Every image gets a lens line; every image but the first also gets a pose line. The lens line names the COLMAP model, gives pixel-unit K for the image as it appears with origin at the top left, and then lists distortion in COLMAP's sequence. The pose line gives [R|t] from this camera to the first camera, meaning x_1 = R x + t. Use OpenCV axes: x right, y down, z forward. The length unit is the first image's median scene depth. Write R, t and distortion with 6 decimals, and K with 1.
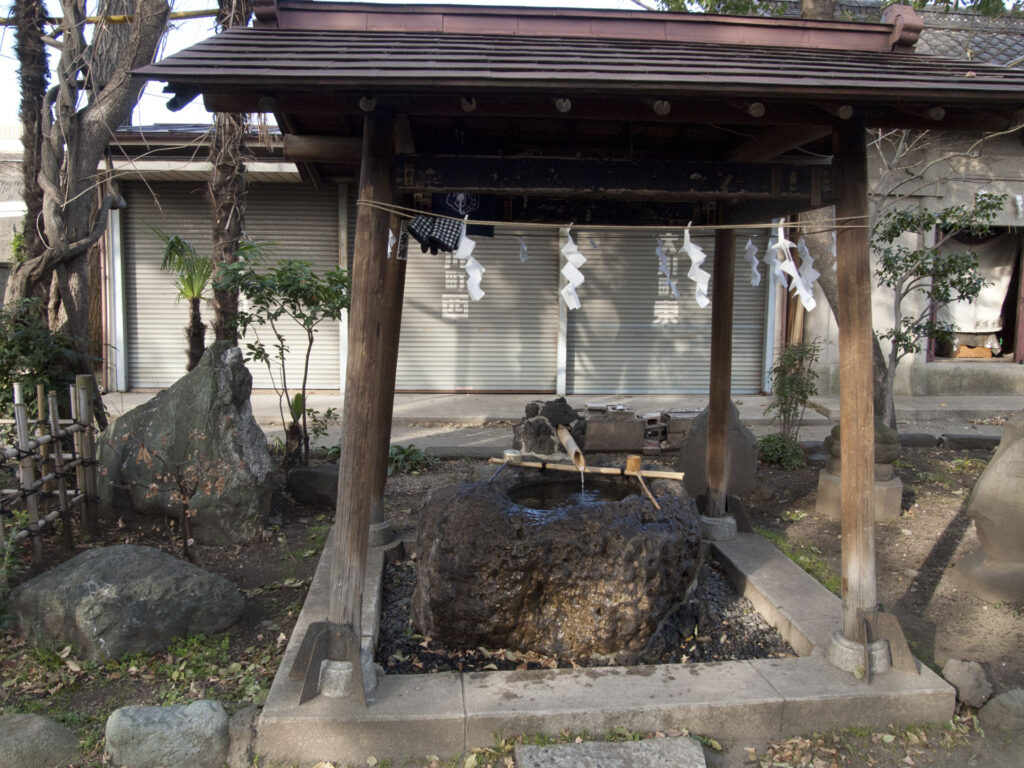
lens RADIAL K [[825.6, 0, 504.0], [0, 825.6, 378.4], [0, 0, 1]] dist [-0.069673, 0.030204]
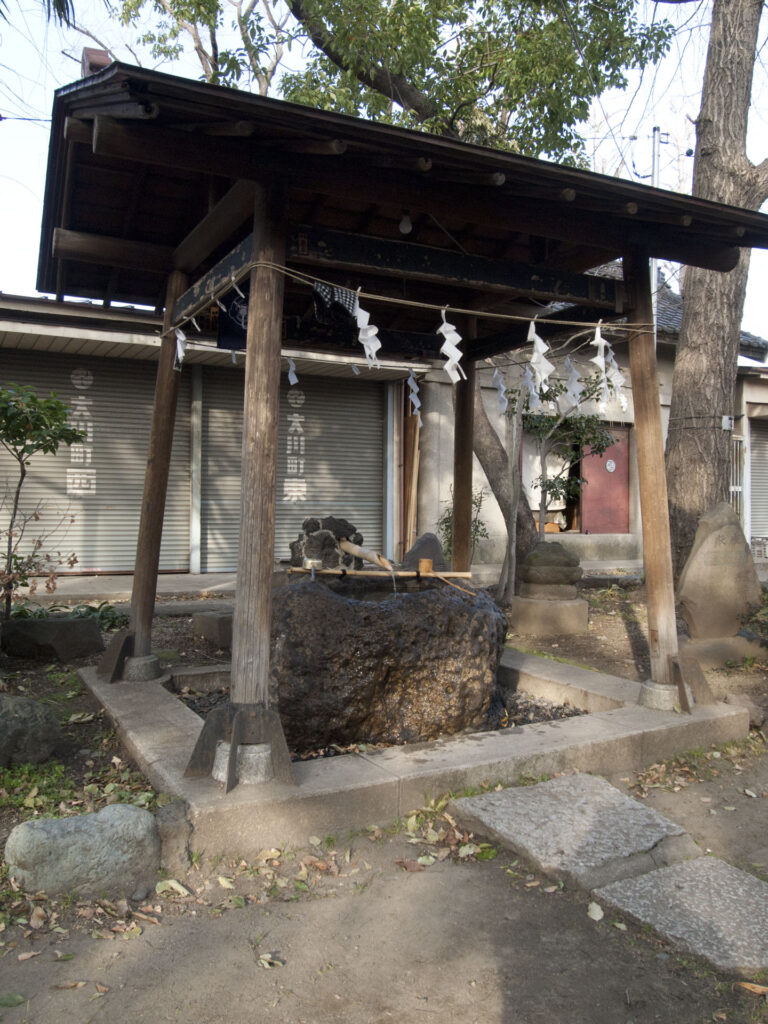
lens RADIAL K [[825.6, 0, 386.9], [0, 825.6, 505.4], [0, 0, 1]] dist [-0.069673, 0.030204]
pose [[0.911423, -0.002962, 0.411461, -0.374275], [0.049790, 0.993420, -0.103137, 0.154889], [-0.408448, 0.114488, 0.905573, 0.070289]]
